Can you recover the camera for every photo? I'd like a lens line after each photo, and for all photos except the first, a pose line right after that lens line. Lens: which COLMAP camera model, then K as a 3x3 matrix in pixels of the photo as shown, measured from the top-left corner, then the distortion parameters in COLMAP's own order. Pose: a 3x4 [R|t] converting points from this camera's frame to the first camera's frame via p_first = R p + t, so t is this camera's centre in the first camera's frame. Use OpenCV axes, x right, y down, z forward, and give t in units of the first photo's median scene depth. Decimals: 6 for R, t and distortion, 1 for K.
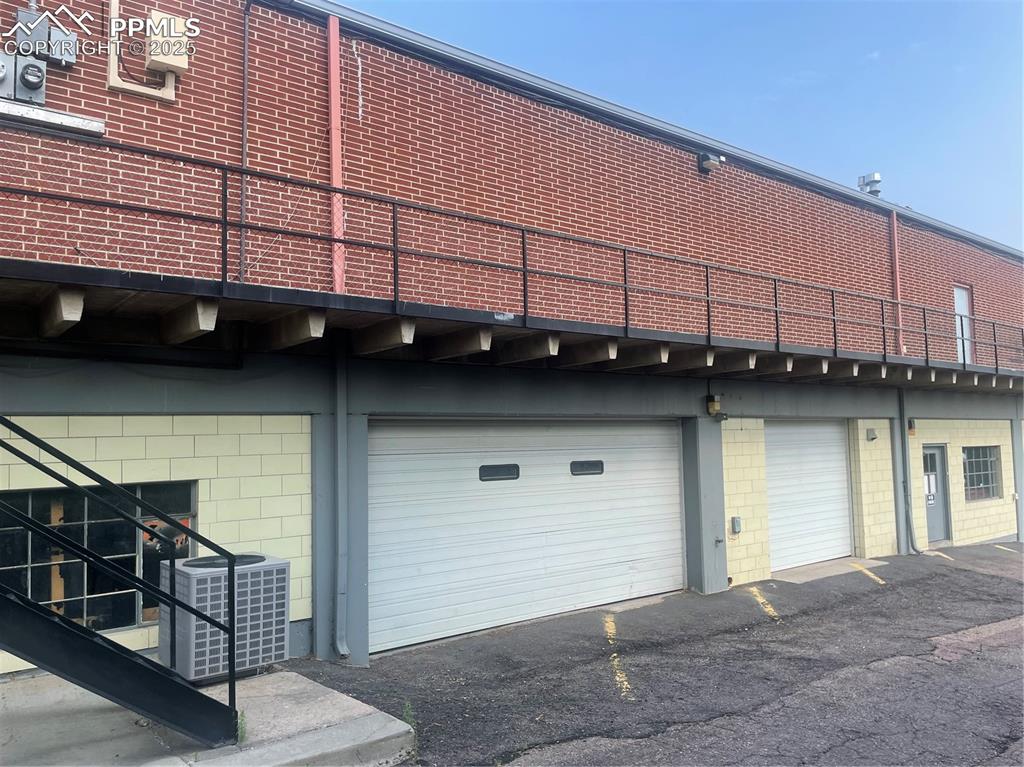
lens RADIAL K [[788.6, 0, 512.0], [0, 788.6, 383.5], [0, 0, 1]] dist [0.102605, -0.153717]
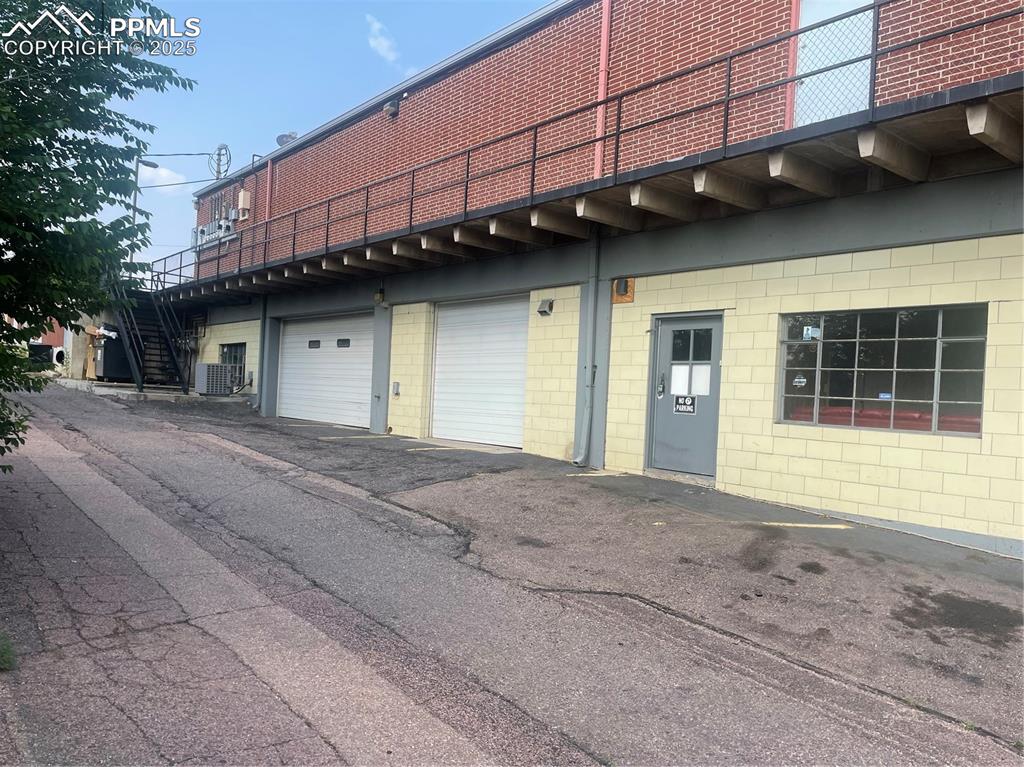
lens RADIAL K [[788.6, 0, 512.0], [0, 788.6, 383.5], [0, 0, 1]] dist [0.102605, -0.153717]
pose [[-0.019597, 0.109202, -0.993826, 1.478893], [0.158763, 0.981745, 0.104744, 0.061155], [0.987122, -0.155730, -0.036577, 1.179220]]
